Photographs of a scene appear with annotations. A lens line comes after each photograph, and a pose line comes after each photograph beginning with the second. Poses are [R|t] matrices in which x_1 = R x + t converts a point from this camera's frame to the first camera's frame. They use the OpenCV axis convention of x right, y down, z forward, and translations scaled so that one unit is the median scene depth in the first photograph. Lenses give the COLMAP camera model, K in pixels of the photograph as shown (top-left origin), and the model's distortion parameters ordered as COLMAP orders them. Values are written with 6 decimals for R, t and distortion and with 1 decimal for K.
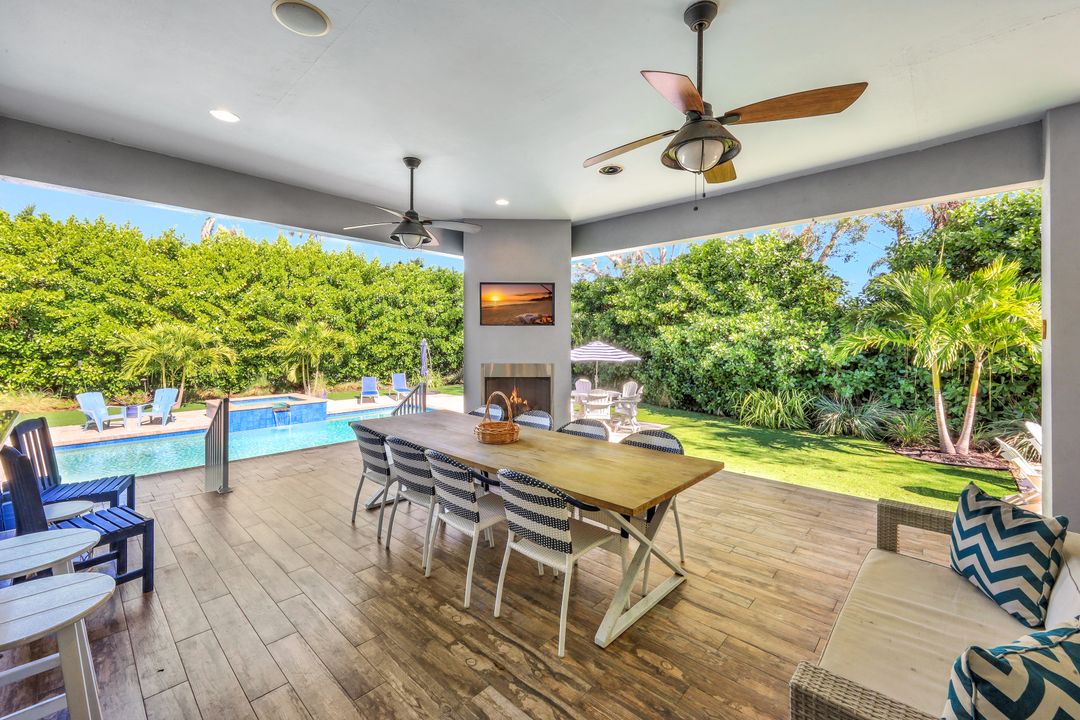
lens RADIAL K [[441.2, 0, 538.3], [0, 441.2, 344.9], [0, 0, 1]] dist [0.001315, -0.000417]
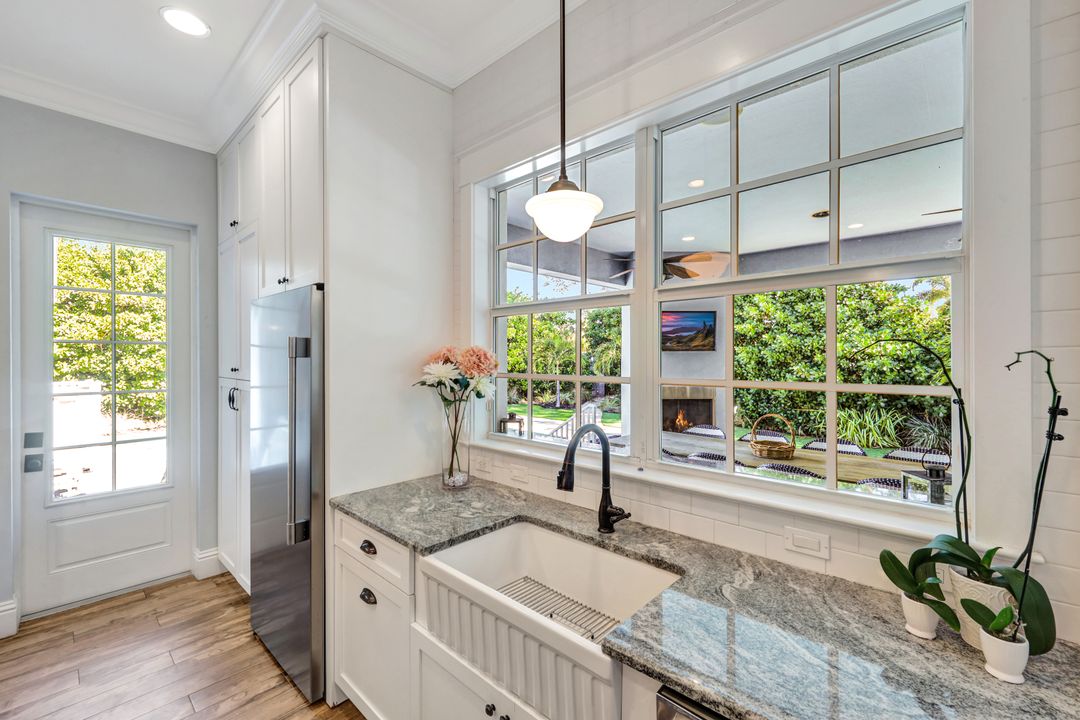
lens RADIAL K [[441.2, 0, 541.4], [0, 441.2, 364.6], [0, 0, 1]] dist [0.001315, -0.000417]
pose [[0.999995, -0.002260, 0.002206, -0.145173], [0.002248, 0.999983, 0.005442, -0.006369], [-0.002219, -0.005437, 0.999983, -0.014135]]
